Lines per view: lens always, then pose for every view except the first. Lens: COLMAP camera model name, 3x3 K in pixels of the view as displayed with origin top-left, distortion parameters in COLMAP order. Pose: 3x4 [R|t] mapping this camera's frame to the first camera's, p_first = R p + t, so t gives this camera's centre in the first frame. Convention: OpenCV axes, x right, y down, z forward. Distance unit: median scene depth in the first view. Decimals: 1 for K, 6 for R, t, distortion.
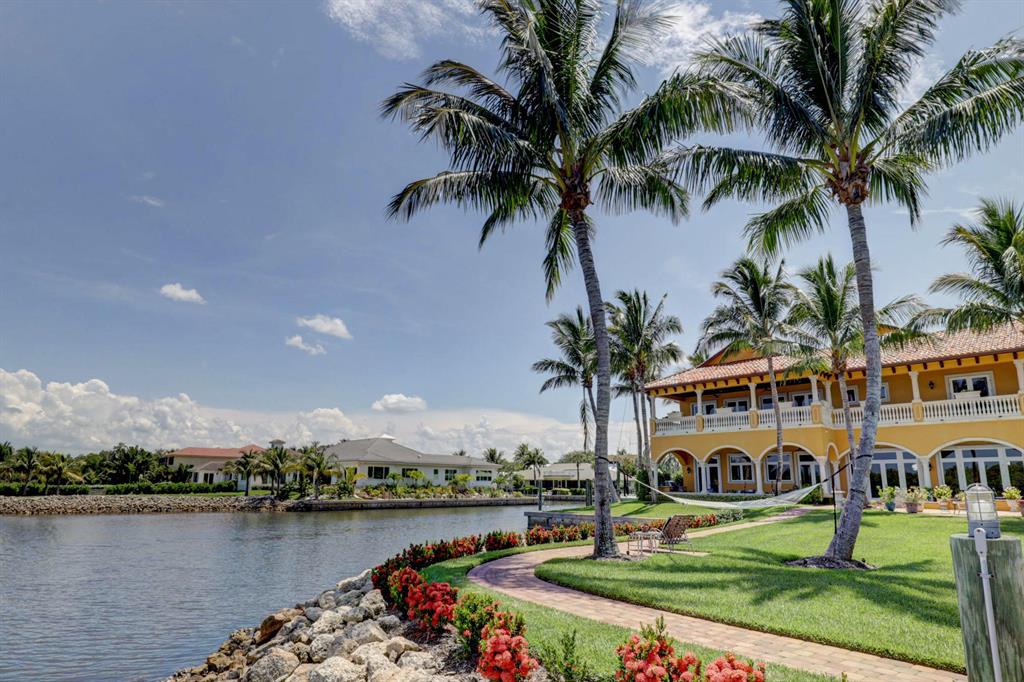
lens RADIAL K [[550.0, 0, 531.8], [0, 550.0, 377.8], [0, 0, 1]] dist [0.009699, -0.002433]
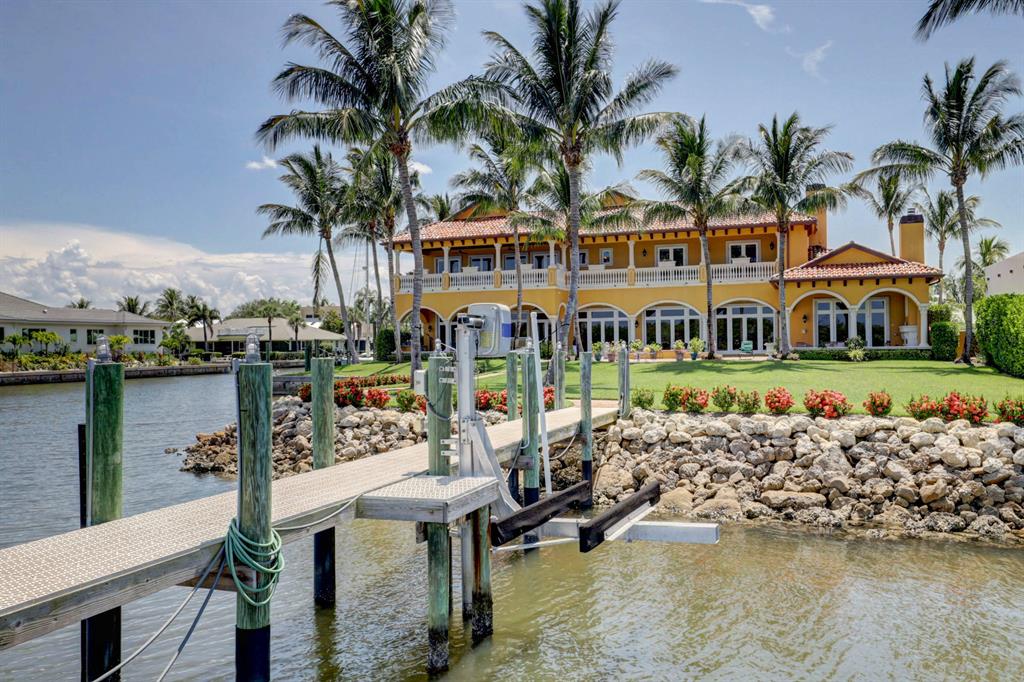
lens RADIAL K [[815.5, 0, 517.9], [0, 815.5, 340.2], [0, 0, 1]] dist [-0.013326, -0.013030]
pose [[0.912927, -0.017448, 0.407749, -0.175900], [-0.058417, 0.983212, 0.172864, -0.075090], [-0.403920, -0.181632, 0.896582, -0.379898]]
